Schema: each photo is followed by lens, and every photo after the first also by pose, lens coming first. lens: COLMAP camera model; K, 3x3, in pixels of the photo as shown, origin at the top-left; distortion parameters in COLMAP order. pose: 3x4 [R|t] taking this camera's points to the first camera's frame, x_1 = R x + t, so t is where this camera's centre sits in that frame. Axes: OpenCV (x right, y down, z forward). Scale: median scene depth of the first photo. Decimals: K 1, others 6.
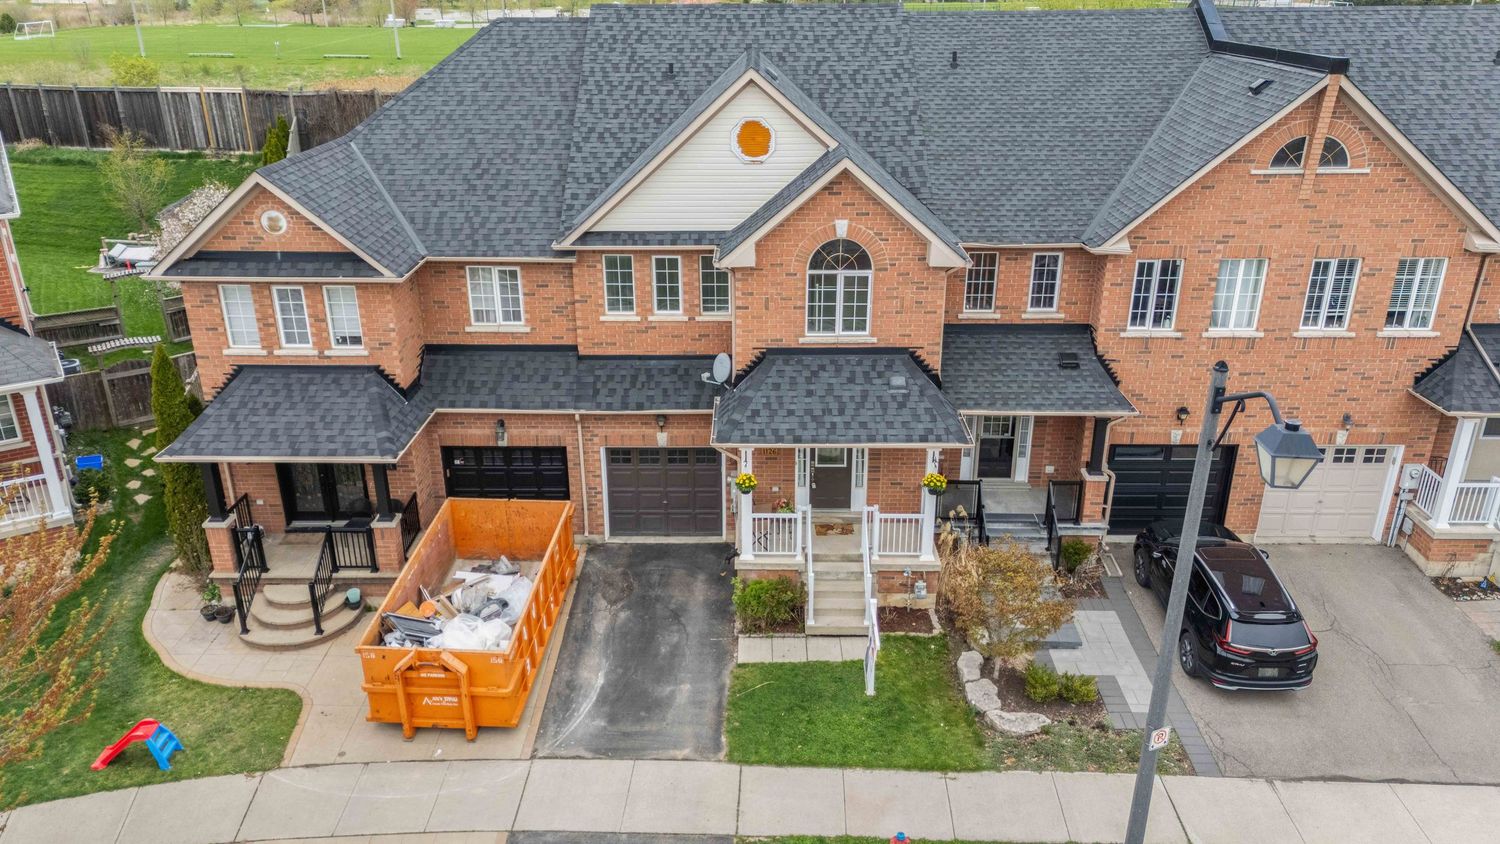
lens RADIAL K [[1087.4, 0, 755.4], [0, 1087.4, 404.2], [0, 0, 1]] dist [0.074031, -0.061705]
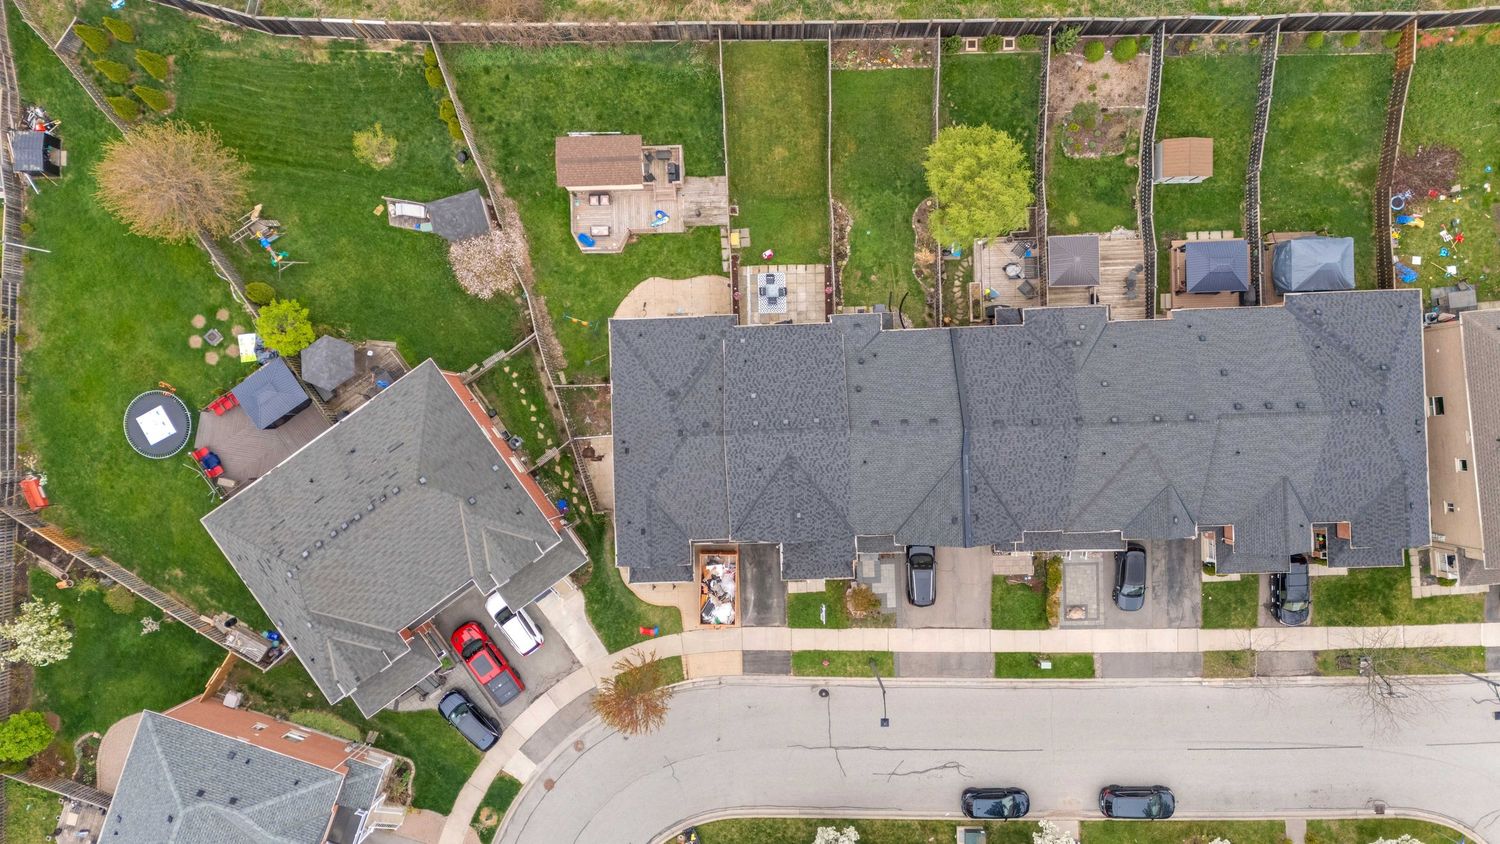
lens RADIAL K [[1090.3, 0, 750.8], [0, 1090.3, 420.6], [0, 0, 1]] dist [0.080834, -0.075299]
pose [[0.999041, -0.042632, -0.010013, -0.072391], [0.026740, 0.412791, 0.910433, -2.993332], [-0.034680, -0.909827, 0.413535, -0.002838]]
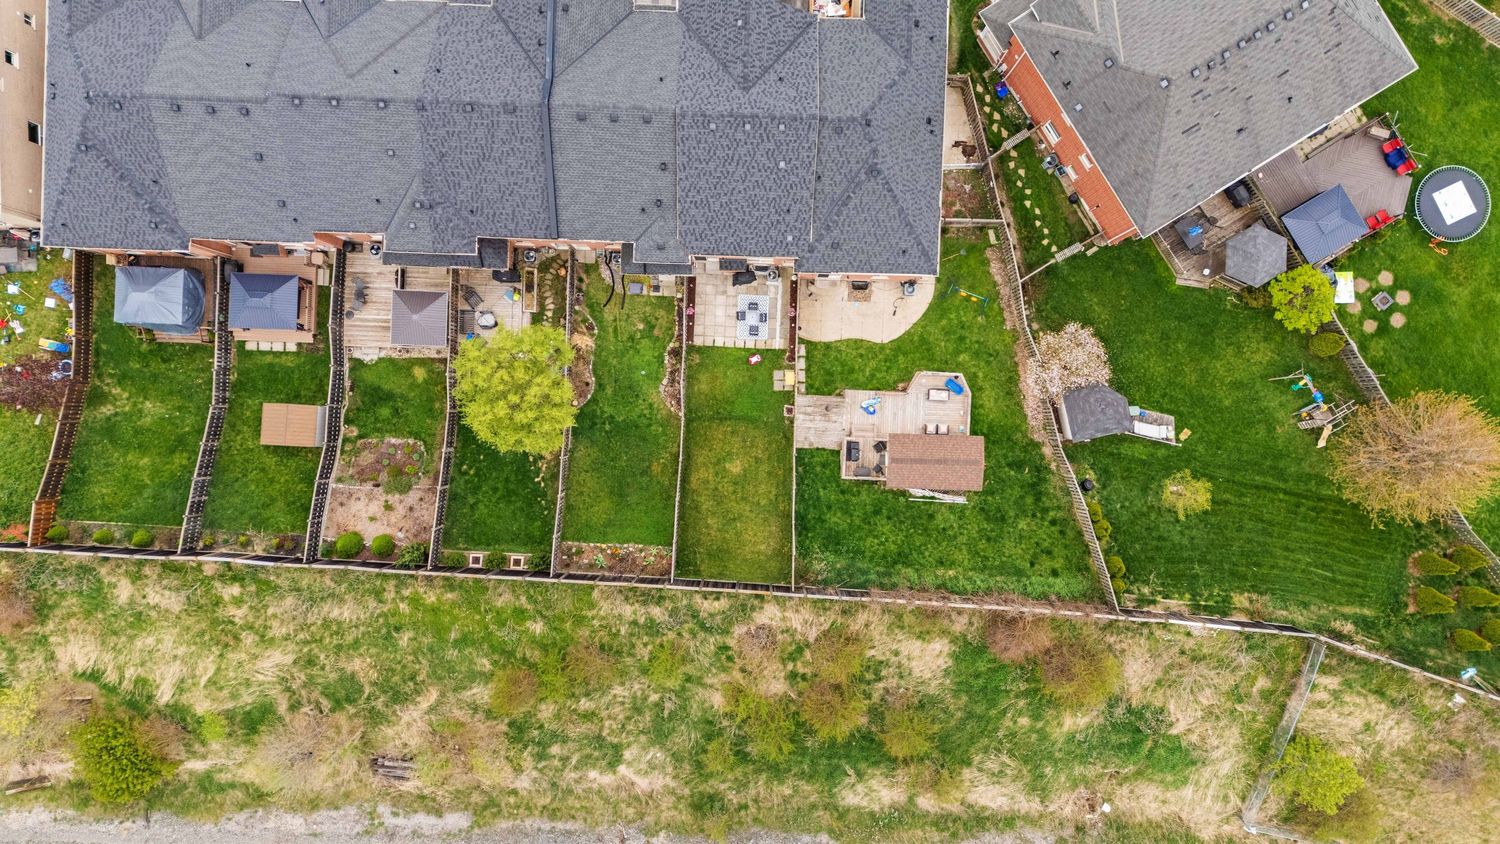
lens RADIAL K [[1090.3, 0, 750.8], [0, 1090.3, 420.6], [0, 0, 1]] dist [0.080834, -0.075299]
pose [[-0.999712, -0.020402, 0.012654, -0.062303], [0.019834, -0.404835, 0.914175, -2.991767], [-0.013528, 0.914162, 0.405123, 0.758118]]
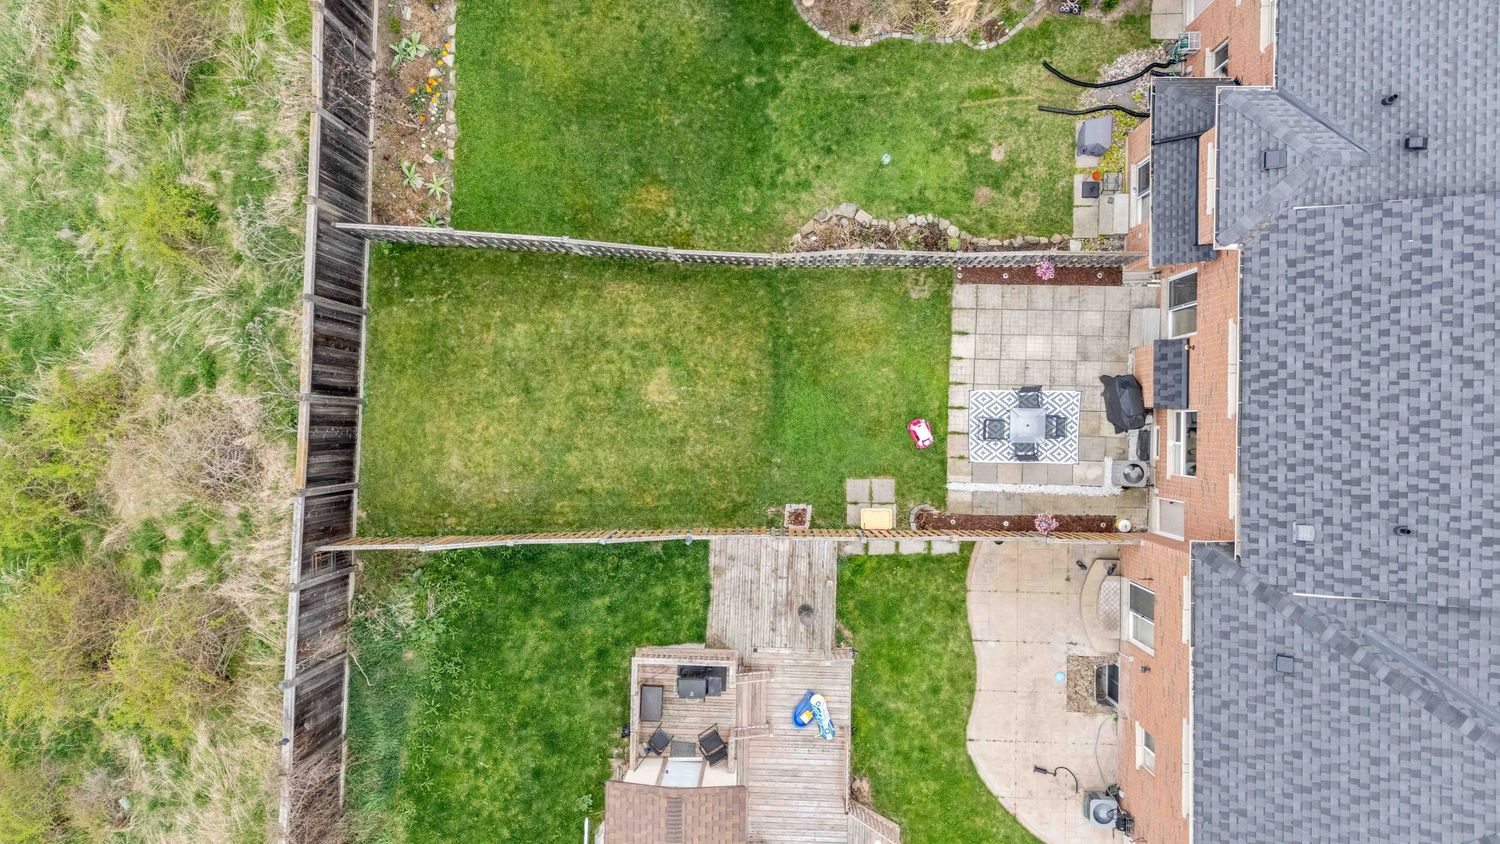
lens RADIAL K [[1092.7, 0, 751.0], [0, 1092.7, 420.5], [0, 0, 1]] dist [0.074879, -0.074645]
pose [[0.002882, -0.999959, 0.008600, -0.029697], [0.428871, 0.009005, 0.903321, -1.404661], [-0.903361, 0.001085, 0.428880, 1.453663]]
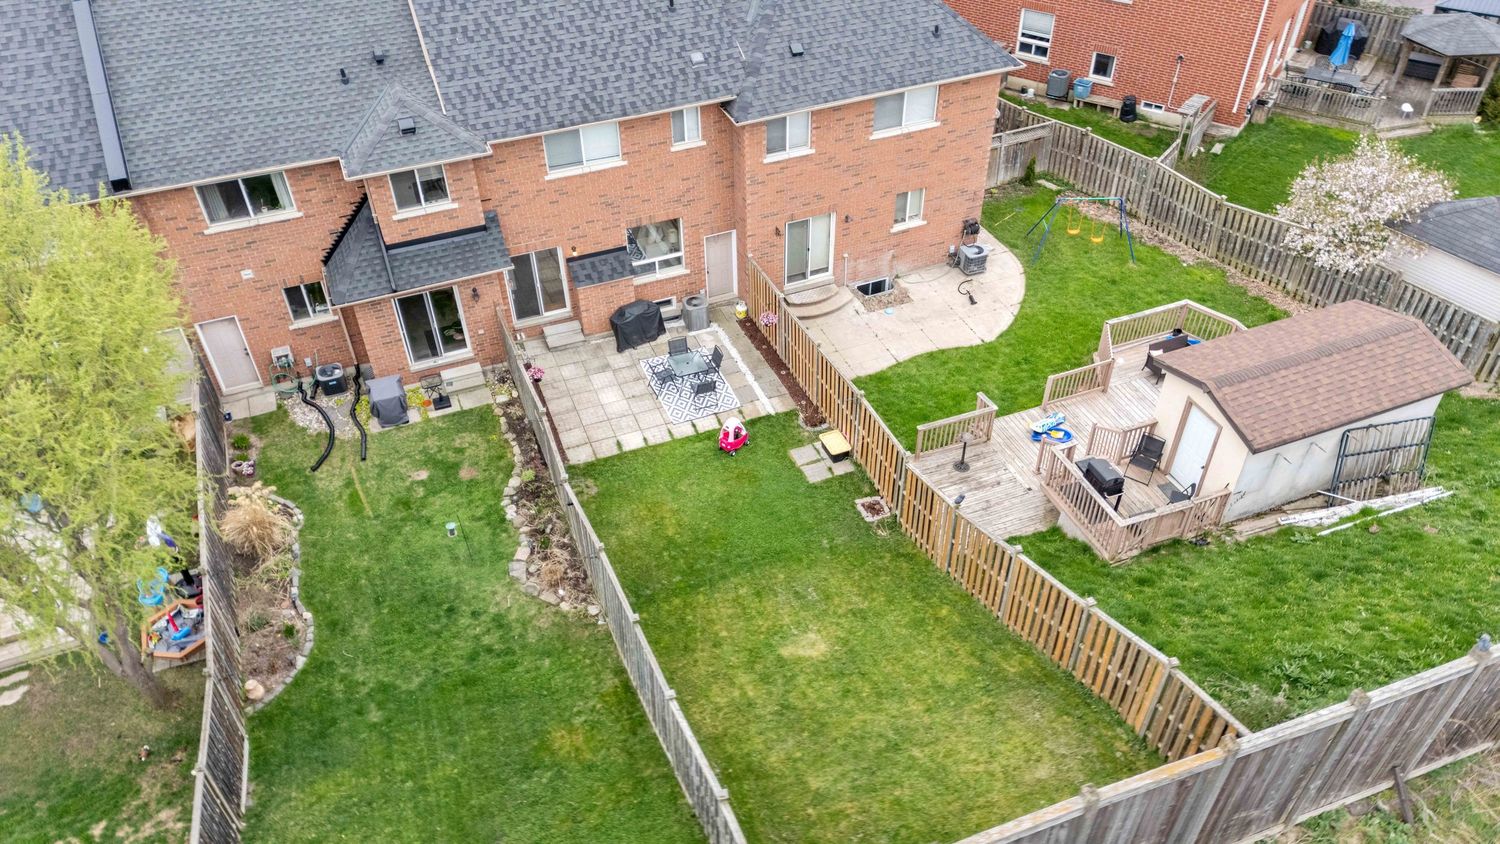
lens RADIAL K [[1090.3, 0, 750.8], [0, 1090.3, 420.6], [0, 0, 1]] dist [0.080834, -0.075299]
pose [[-0.922220, 0.266814, -0.279856, 0.269917], [-0.138695, 0.447343, 0.883543, -1.245956], [0.360933, 0.853636, -0.375543, 2.236259]]
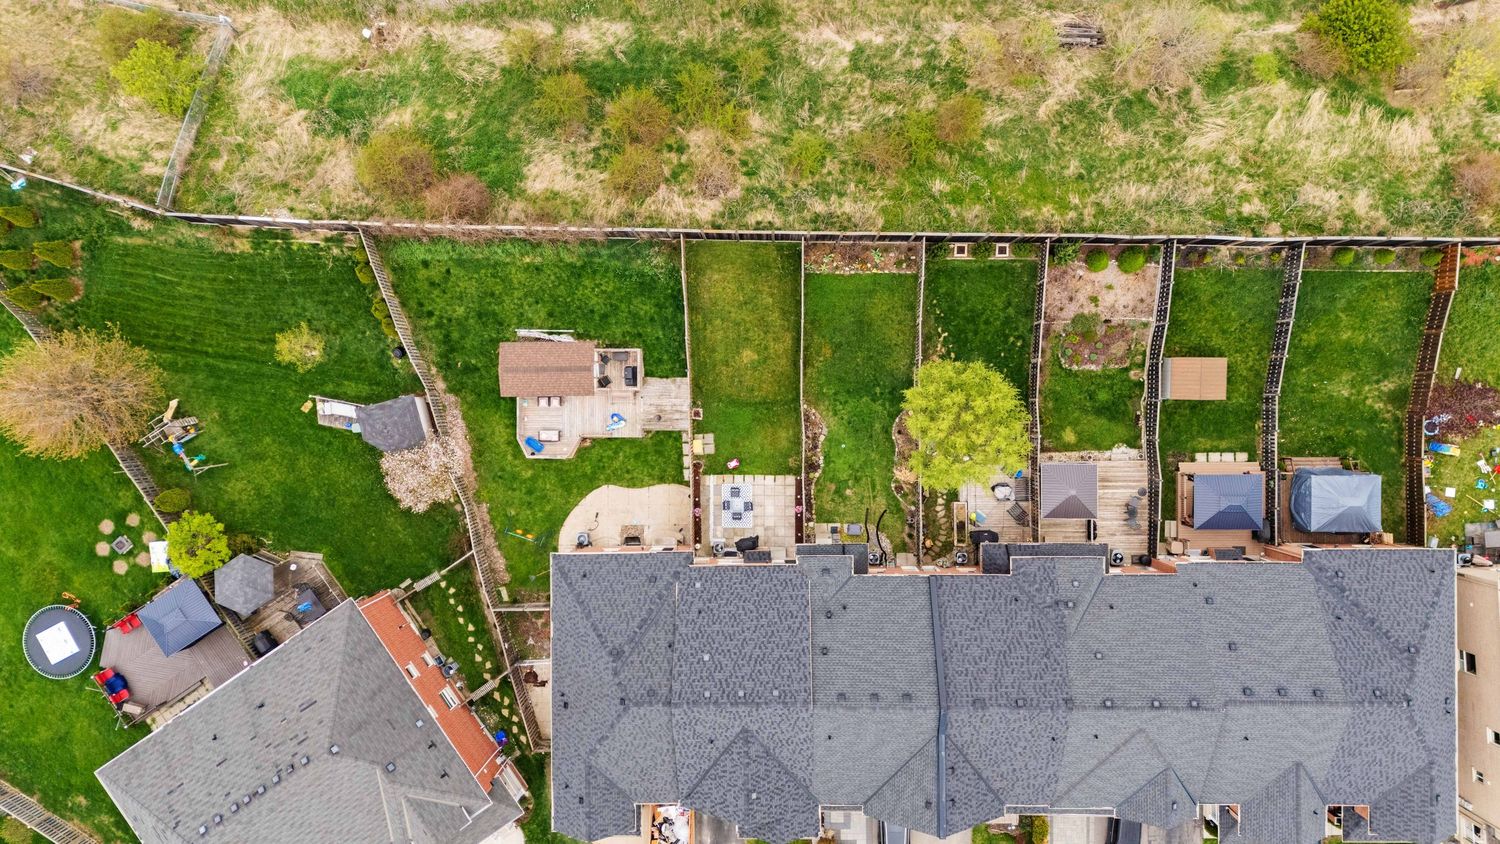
lens RADIAL K [[1090.3, 0, 750.8], [0, 1090.3, 420.6], [0, 0, 1]] dist [0.080834, -0.075299]
pose [[0.999594, -0.021177, -0.019063, 0.074740], [0.025823, 0.390498, 0.920242, -2.997746], [-0.012044, -0.920360, 0.390886, 0.751340]]
